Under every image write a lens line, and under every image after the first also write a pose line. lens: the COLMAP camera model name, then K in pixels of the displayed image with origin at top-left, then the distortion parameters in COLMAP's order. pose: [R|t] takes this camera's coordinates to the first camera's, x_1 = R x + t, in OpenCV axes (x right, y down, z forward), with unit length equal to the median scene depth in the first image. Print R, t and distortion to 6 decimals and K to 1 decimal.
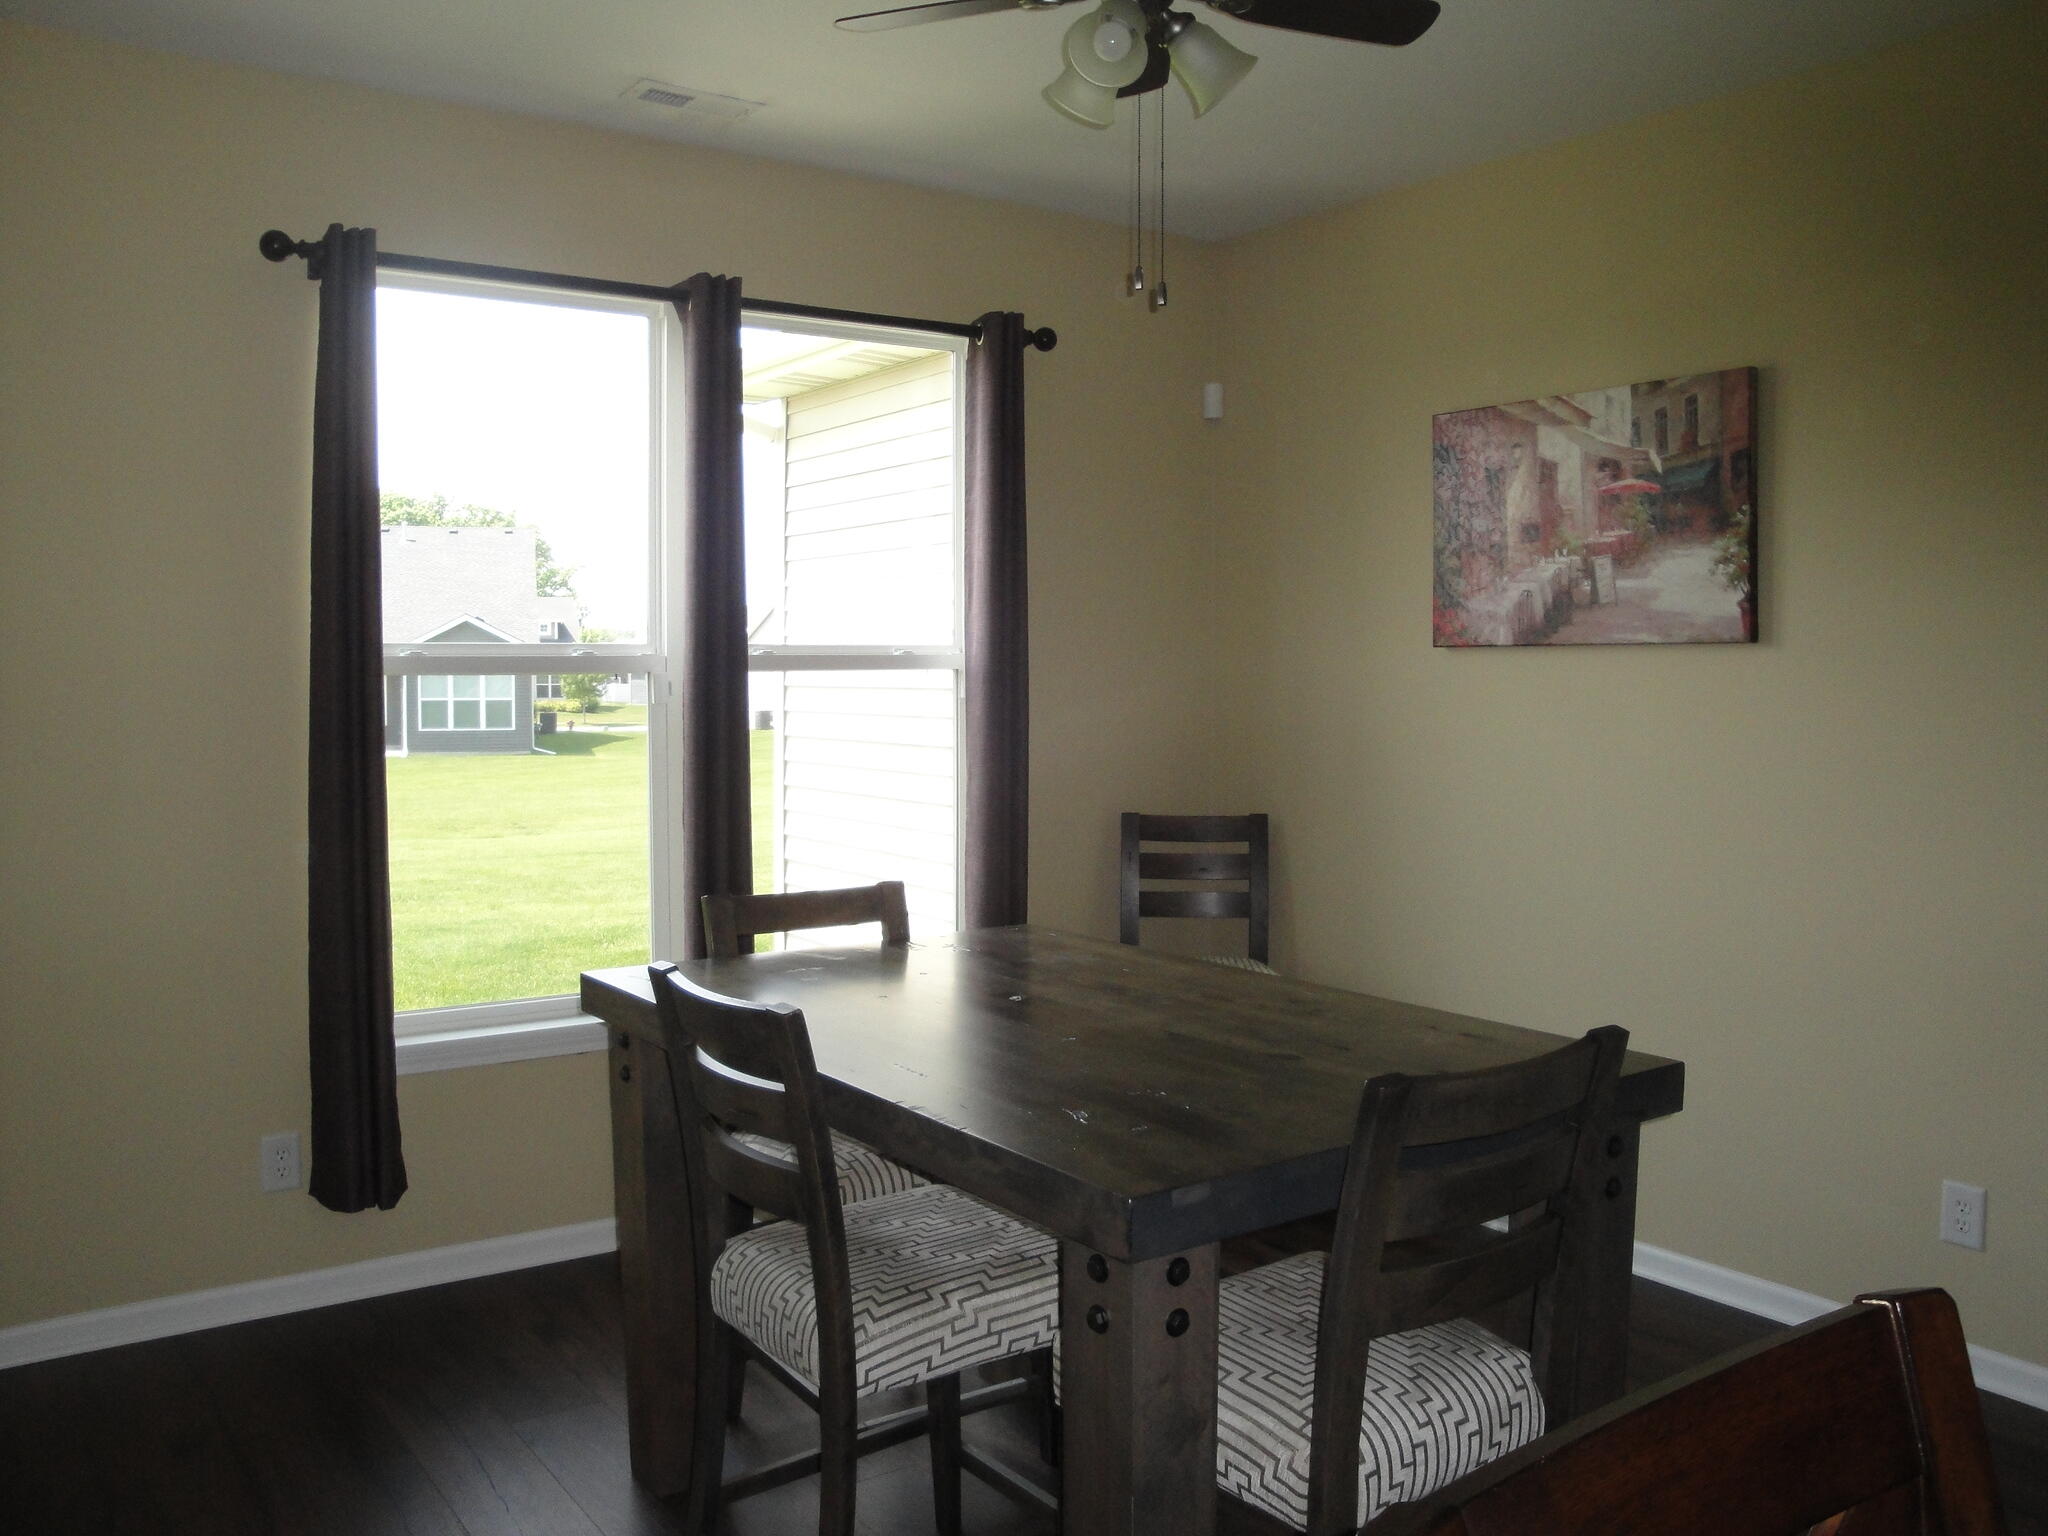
lens RADIAL K [[1675.1, 0, 1024.0], [0, 1675.1, 768.0], [0, 0, 1]] dist [-0.193912, 0.193517]
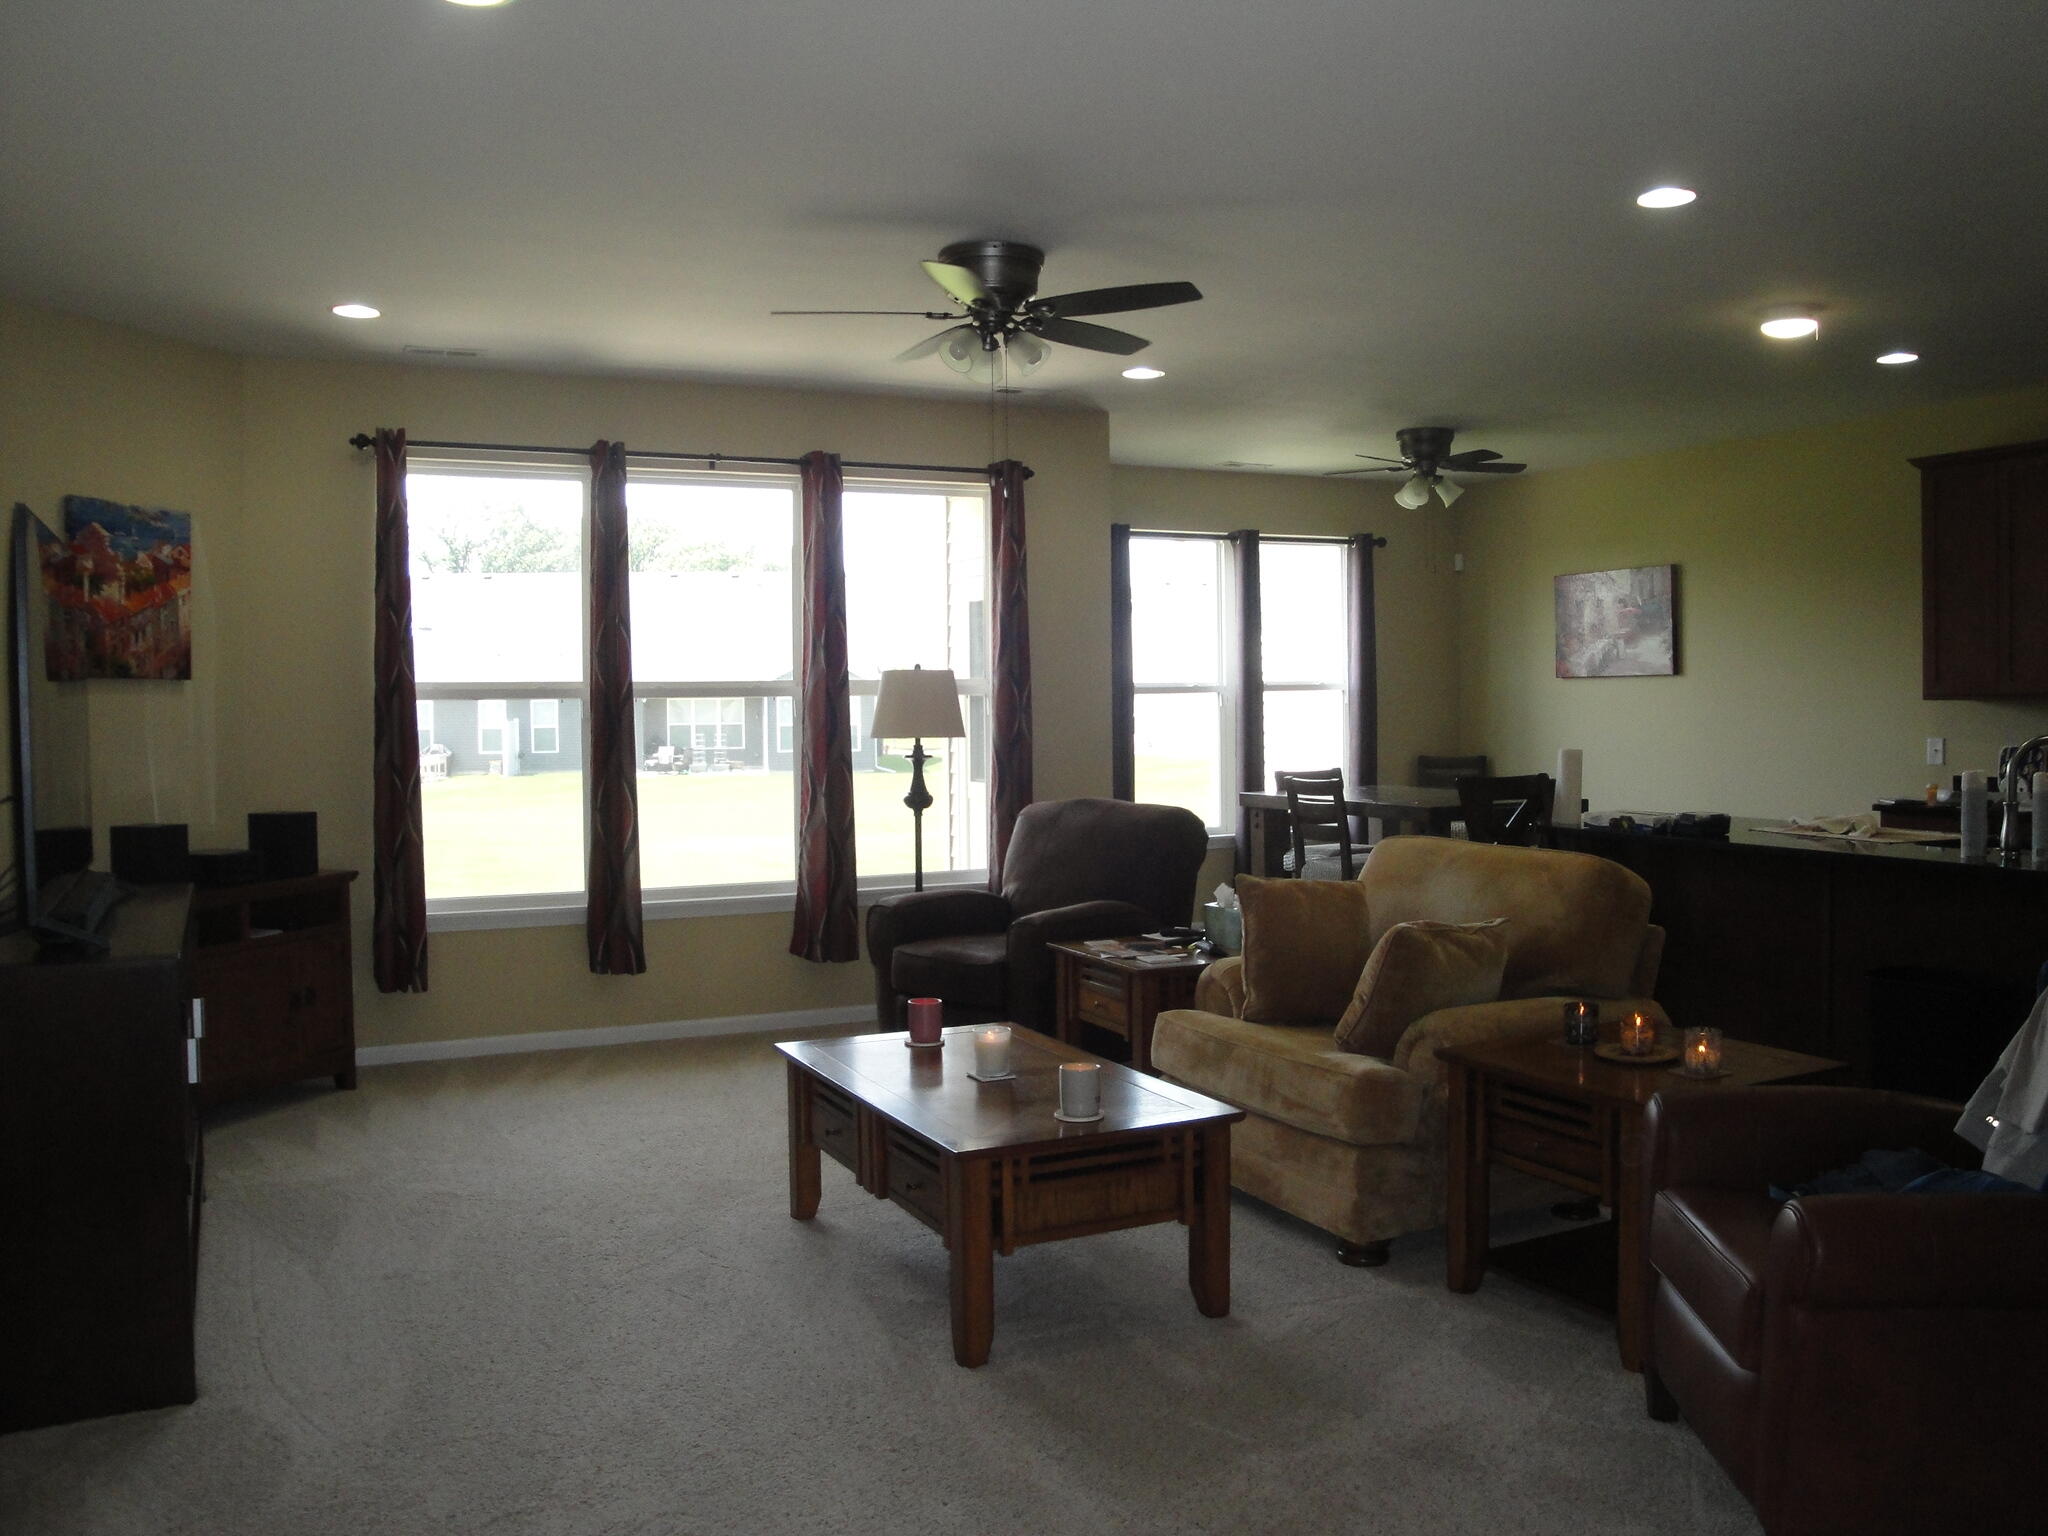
lens RADIAL K [[1675.1, 0, 1024.0], [0, 1675.1, 768.0], [0, 0, 1]] dist [-0.193912, 0.193517]
pose [[0.987656, -0.008766, -0.156390, -0.133253], [0.005838, 0.999799, -0.019173, 0.096814], [0.156527, 0.018023, 0.987509, -1.449887]]
